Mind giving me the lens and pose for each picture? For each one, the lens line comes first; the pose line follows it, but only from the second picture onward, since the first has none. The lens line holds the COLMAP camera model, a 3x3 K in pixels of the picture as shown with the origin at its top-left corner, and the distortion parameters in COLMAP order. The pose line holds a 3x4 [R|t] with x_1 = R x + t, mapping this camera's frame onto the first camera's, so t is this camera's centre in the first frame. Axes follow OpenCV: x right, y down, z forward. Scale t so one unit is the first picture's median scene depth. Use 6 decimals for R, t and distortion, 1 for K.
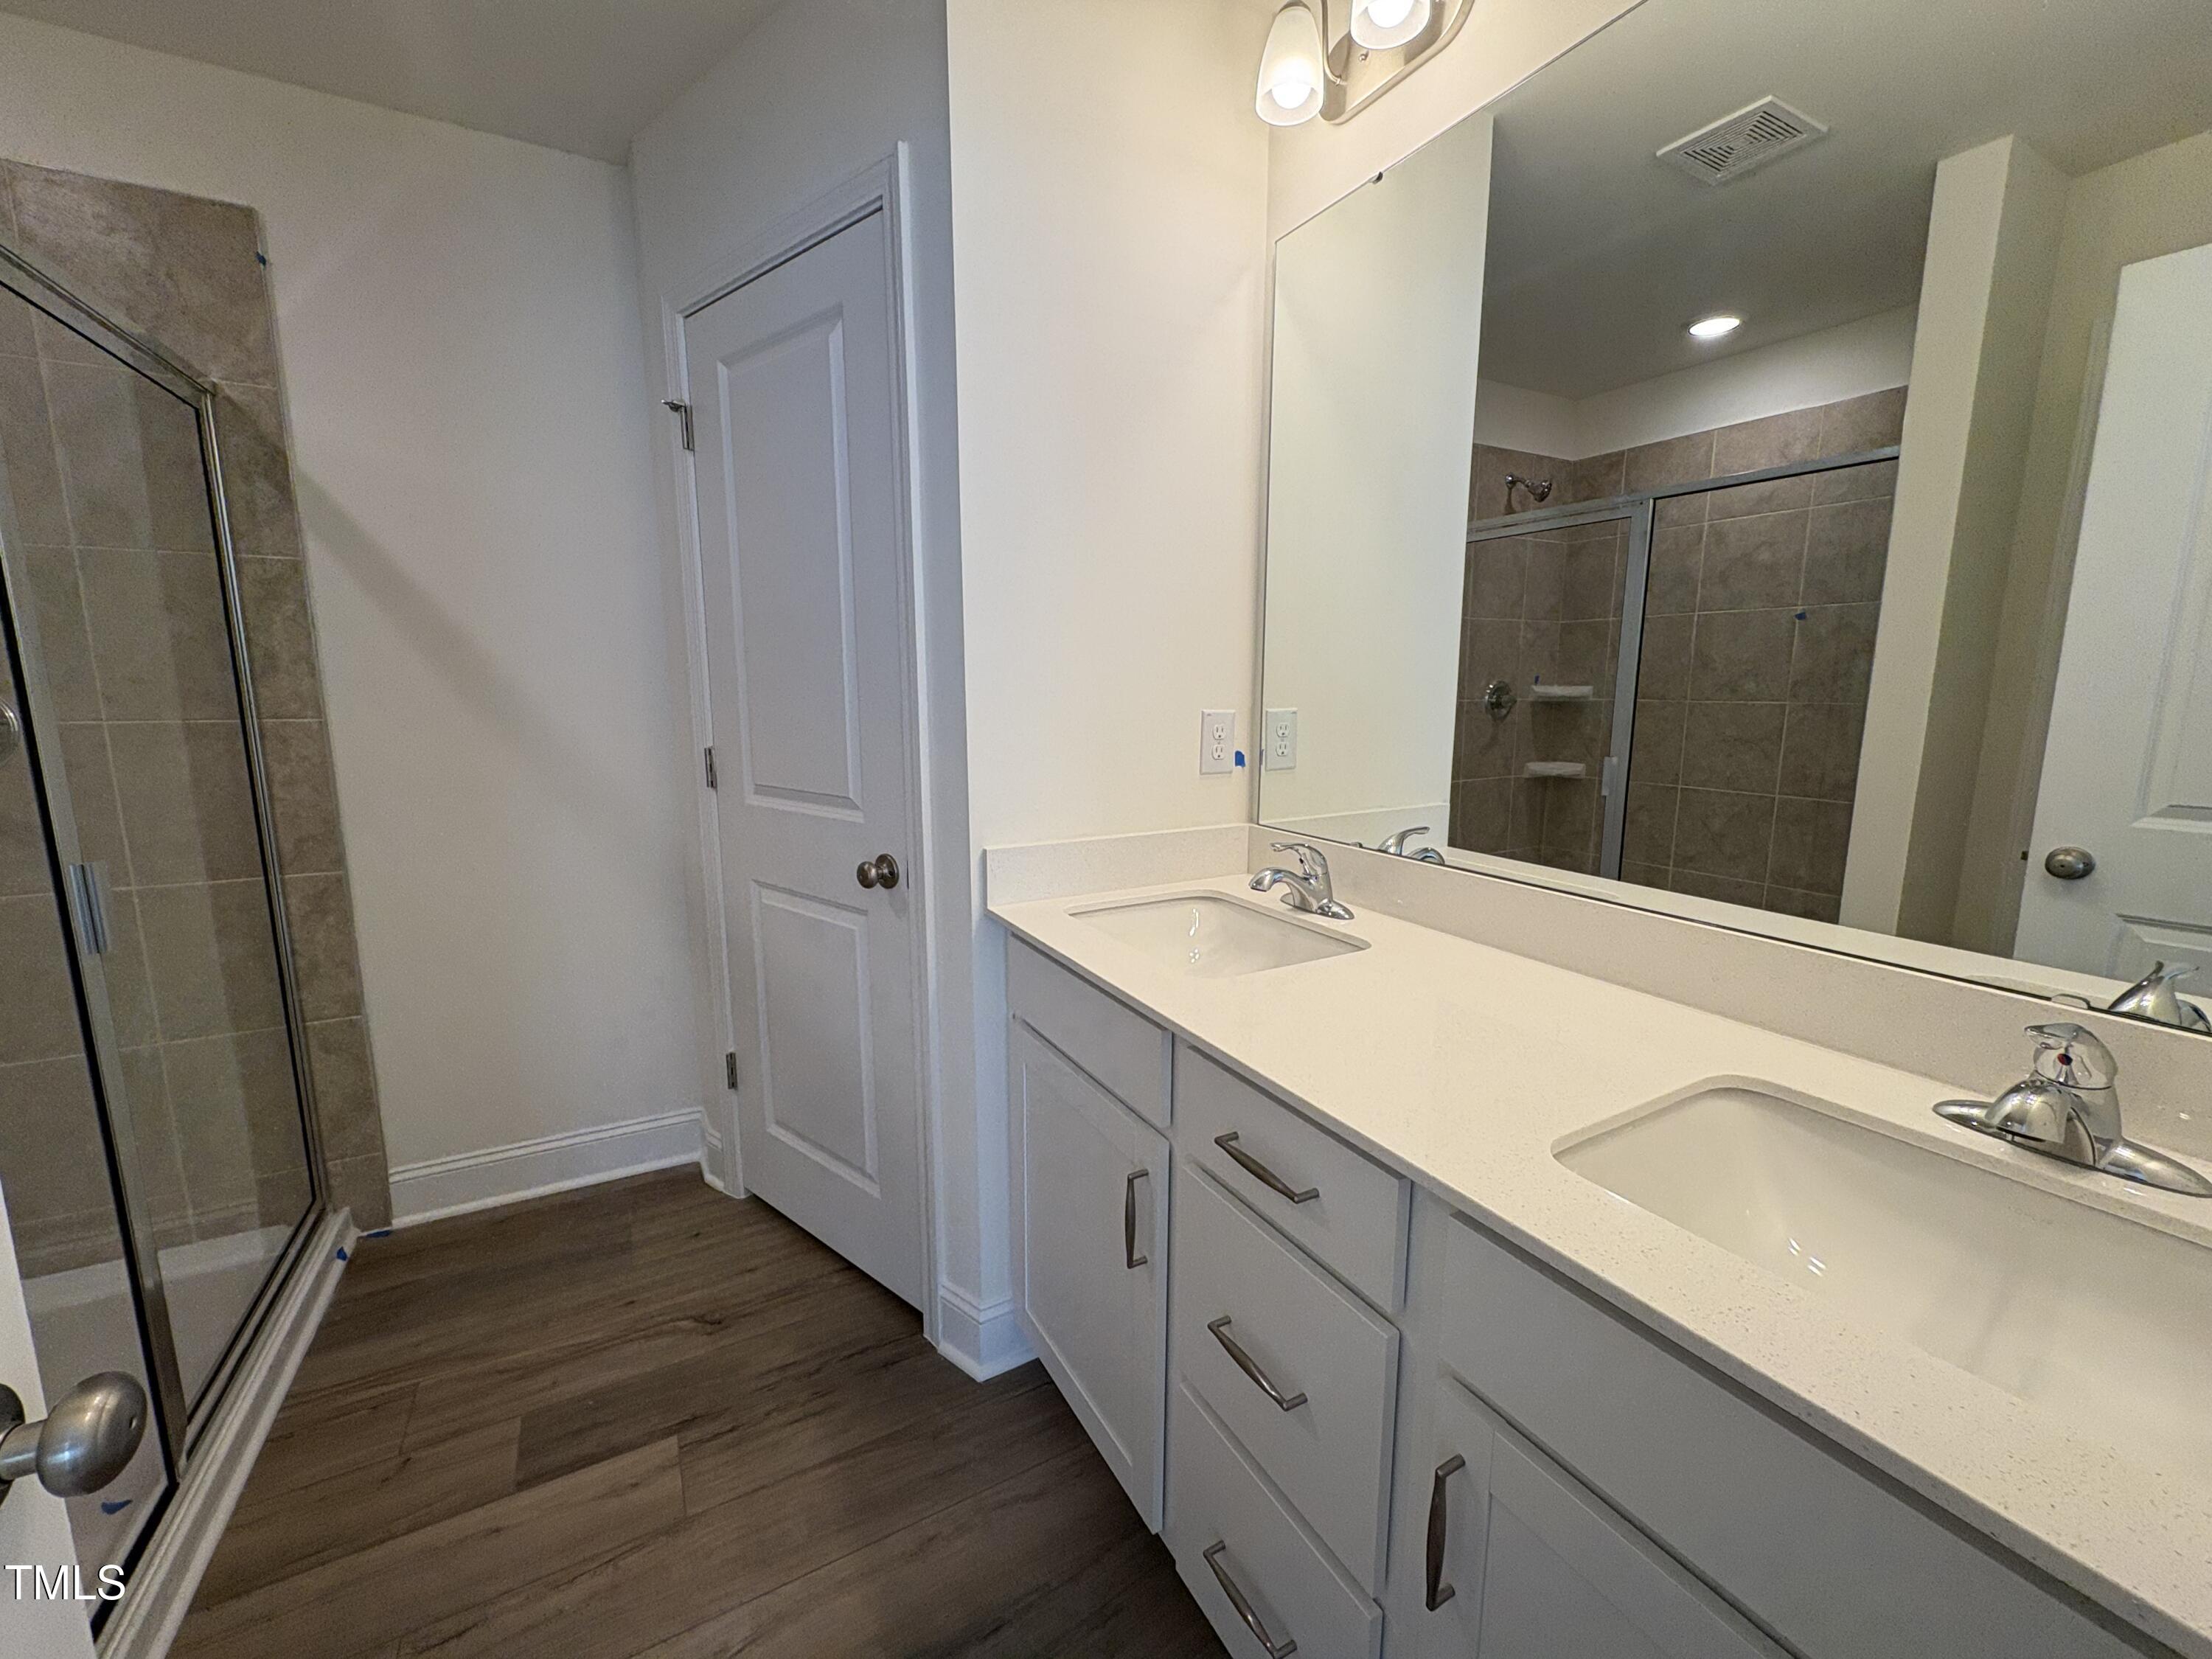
lens RADIAL K [[879.7, 0, 1097.7], [0, 879.7, 812.4], [0, 0, 1]] dist [0.001628, 0.000155]
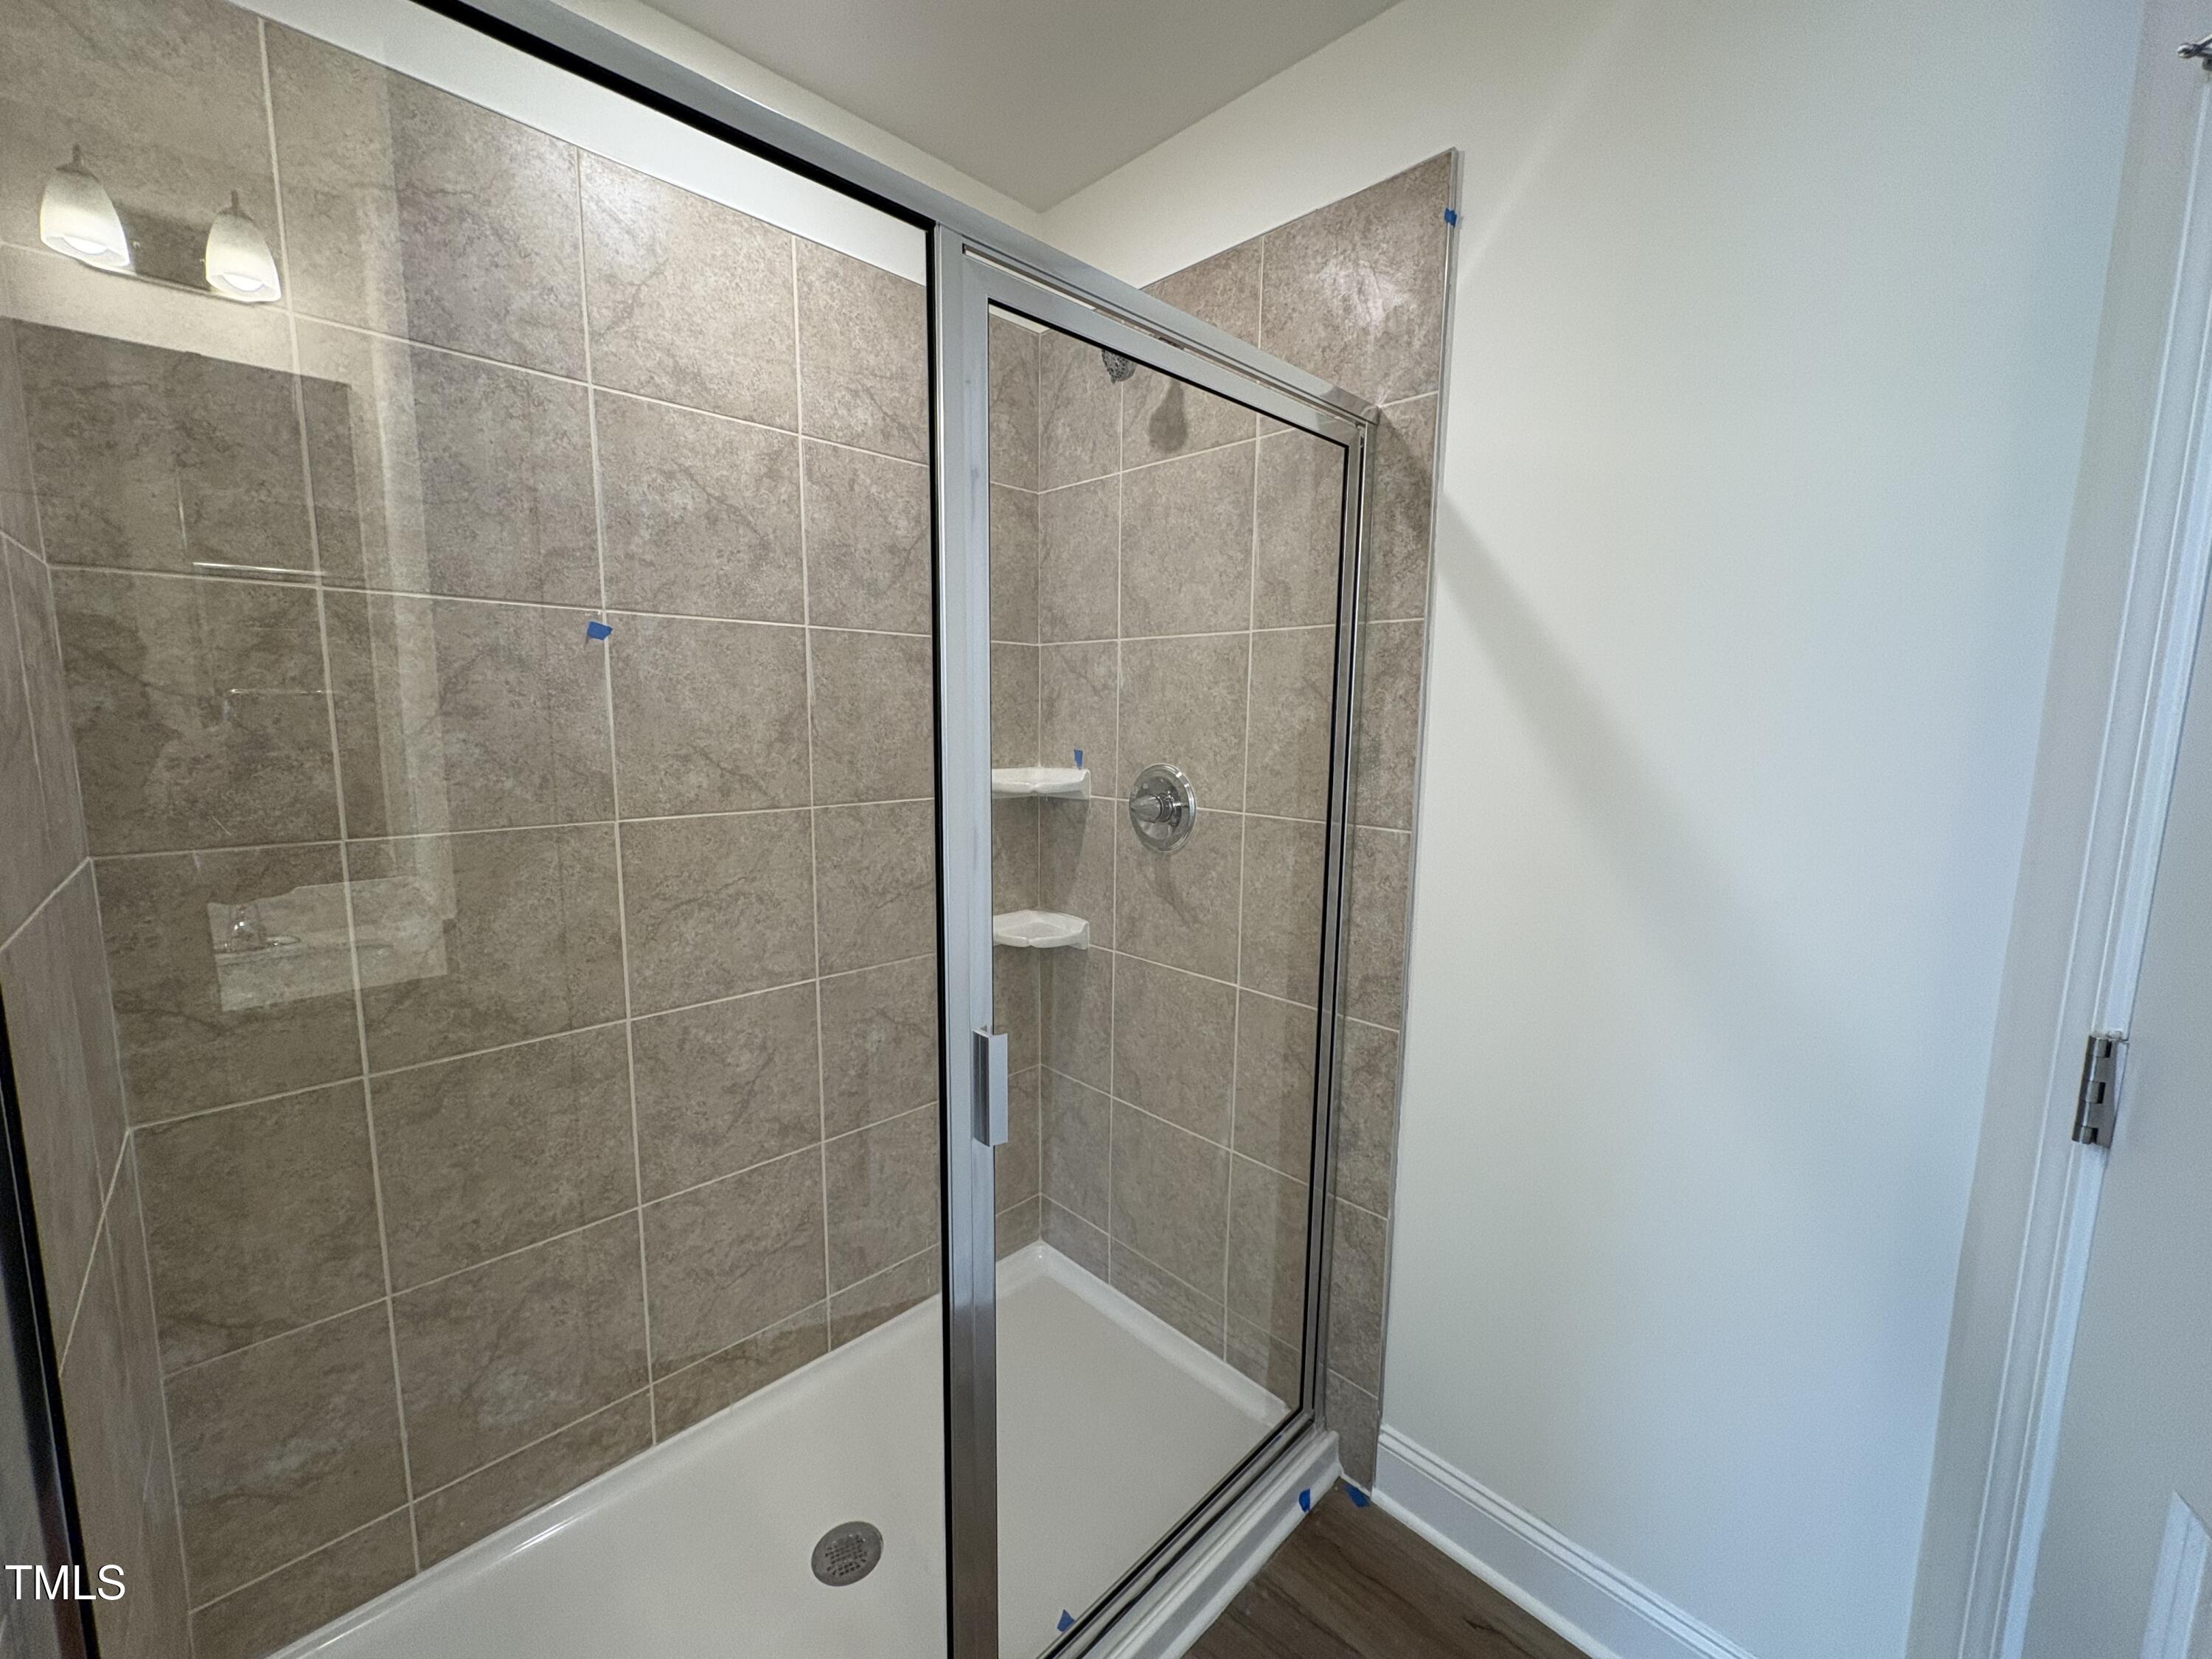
lens RADIAL K [[879.7, 0, 1101.9], [0, 879.7, 834.5], [0, 0, 1]] dist [0.001628, 0.000155]
pose [[0.273448, 0.132577, -0.952707, -0.235786], [-0.158051, 0.983187, 0.091455, -0.128152], [0.948813, 0.125568, 0.289804, 0.526598]]
